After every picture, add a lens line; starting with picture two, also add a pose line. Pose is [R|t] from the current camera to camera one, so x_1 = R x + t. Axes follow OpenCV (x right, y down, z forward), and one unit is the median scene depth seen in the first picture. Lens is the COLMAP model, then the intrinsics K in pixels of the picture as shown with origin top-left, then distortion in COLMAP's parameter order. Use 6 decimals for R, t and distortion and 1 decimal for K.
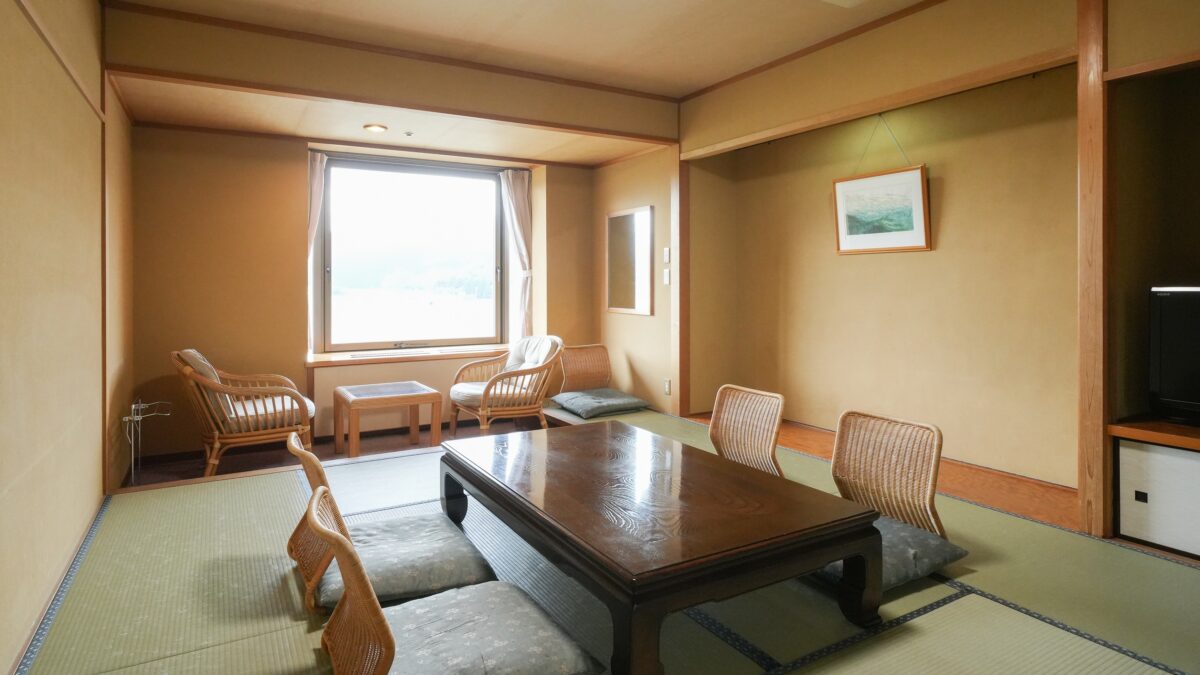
lens RADIAL K [[664.6, 0, 598.1], [0, 664.6, 286.1], [0, 0, 1]] dist [0.000728, 0.000036]
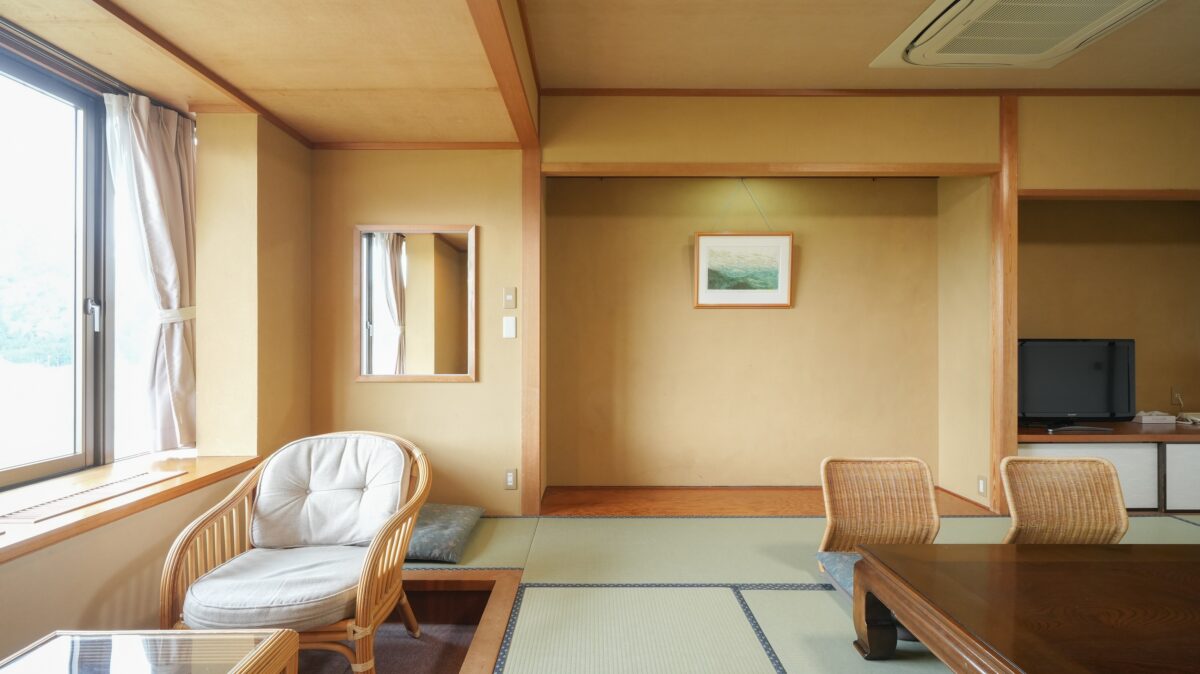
lens RADIAL K [[547.6, 0, 600.0], [0, 547.6, 337.0], [0, 0, 1]] dist [0.000144, -0.000005]
pose [[0.498334, 0.003473, 0.866978, -0.445579], [0.003752, 0.999974, -0.006162, 0.000866], [-0.866977, 0.006323, 0.498308, 0.749389]]
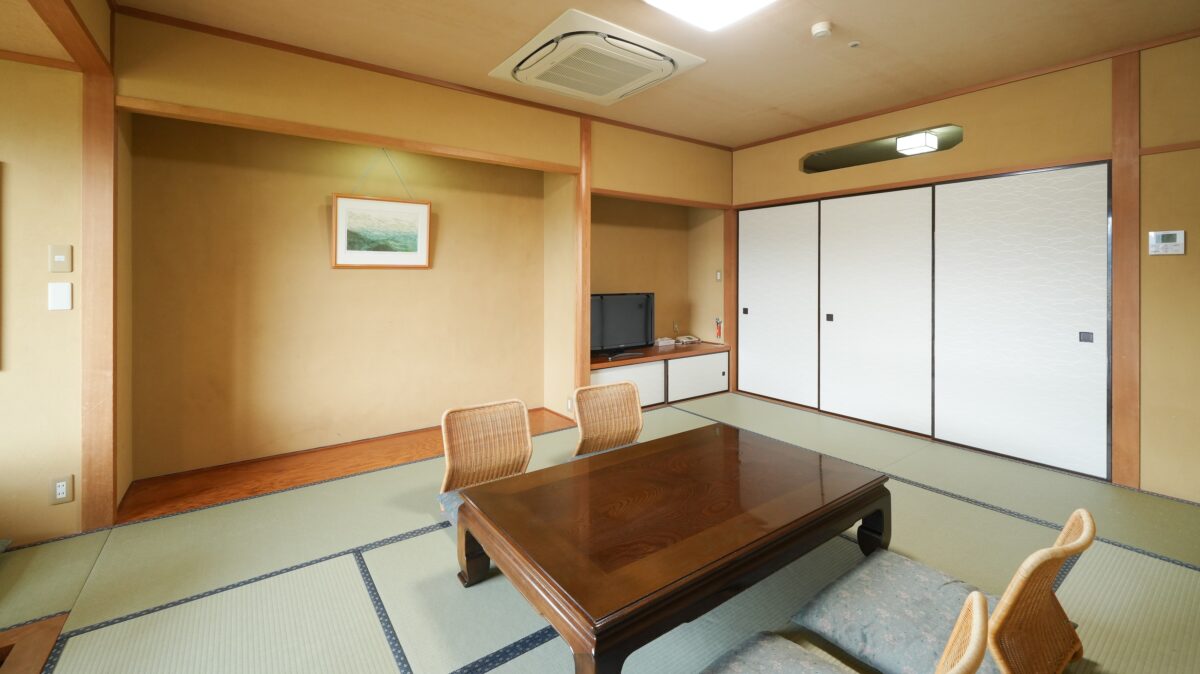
lens RADIAL K [[487.8, 0, 594.9], [0, 487.8, 275.5], [0, 0, 1]] dist [0.000216, 0.000145]
pose [[-0.096726, 0.000572, 0.995311, -0.434903], [0.006854, 0.999977, 0.000092, -0.035398], [-0.995287, 0.006830, -0.096728, 0.709862]]
